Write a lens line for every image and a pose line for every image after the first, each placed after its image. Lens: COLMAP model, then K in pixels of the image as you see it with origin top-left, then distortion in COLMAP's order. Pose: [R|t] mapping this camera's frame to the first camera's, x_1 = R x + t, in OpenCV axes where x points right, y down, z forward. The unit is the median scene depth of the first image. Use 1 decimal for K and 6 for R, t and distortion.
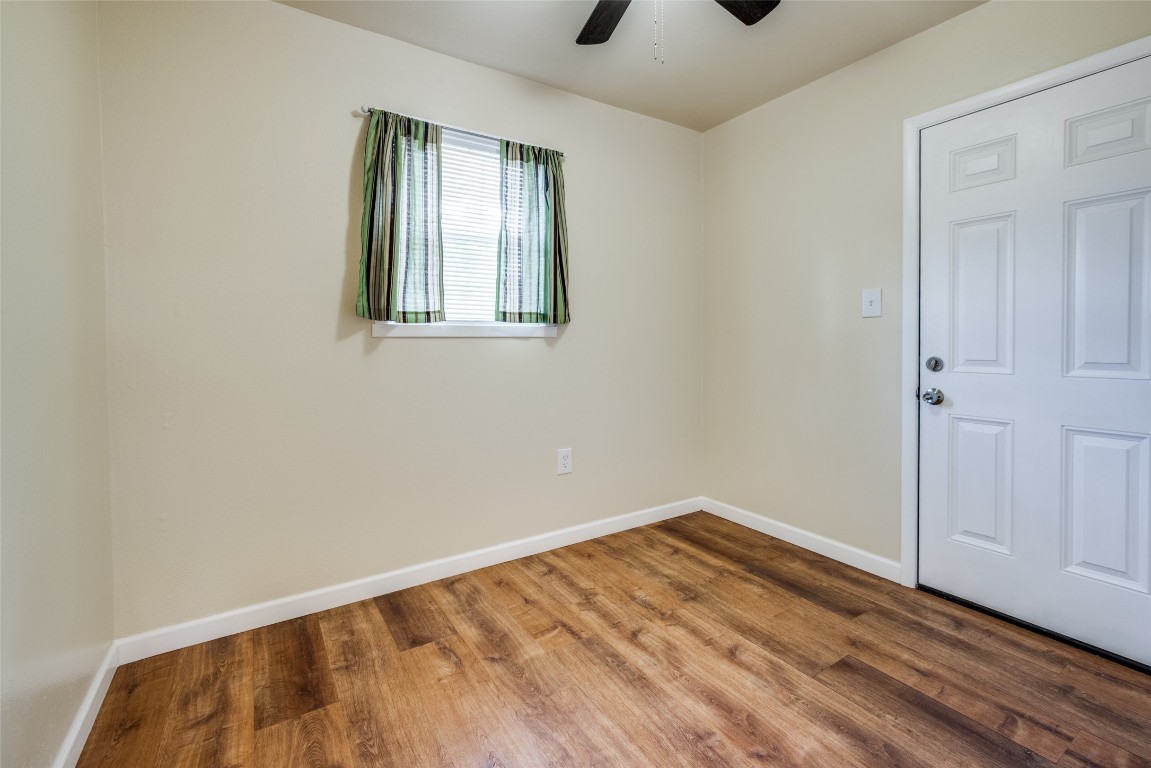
lens RADIAL K [[507.6, 0, 574.0], [0, 507.6, 353.3], [0, 0, 1]] dist [-0.020575, 0.008695]
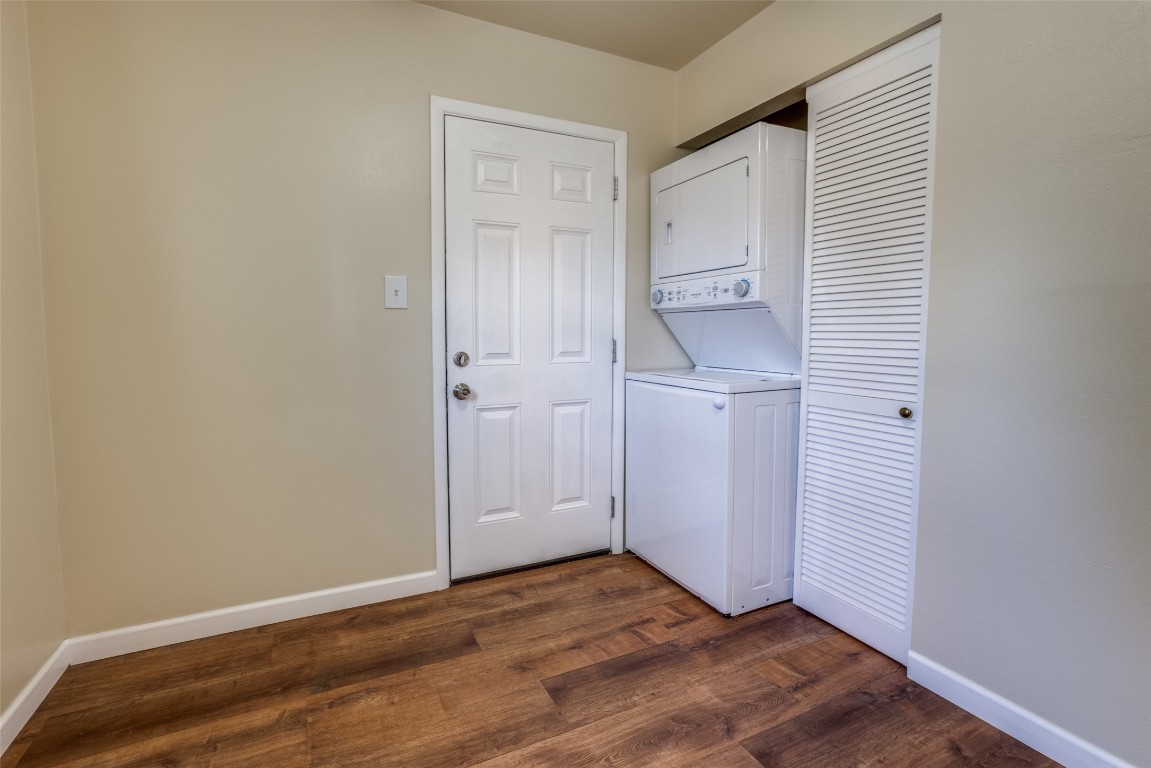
lens RADIAL K [[500.9, 0, 559.8], [0, 500.9, 369.7], [0, 0, 1]] dist [-0.018544, 0.008844]
pose [[0.144688, -0.062380, 0.987509, -0.251500], [0.028950, 0.997850, 0.058792, -0.011263], [-0.989054, 0.020082, 0.146183, 0.683066]]
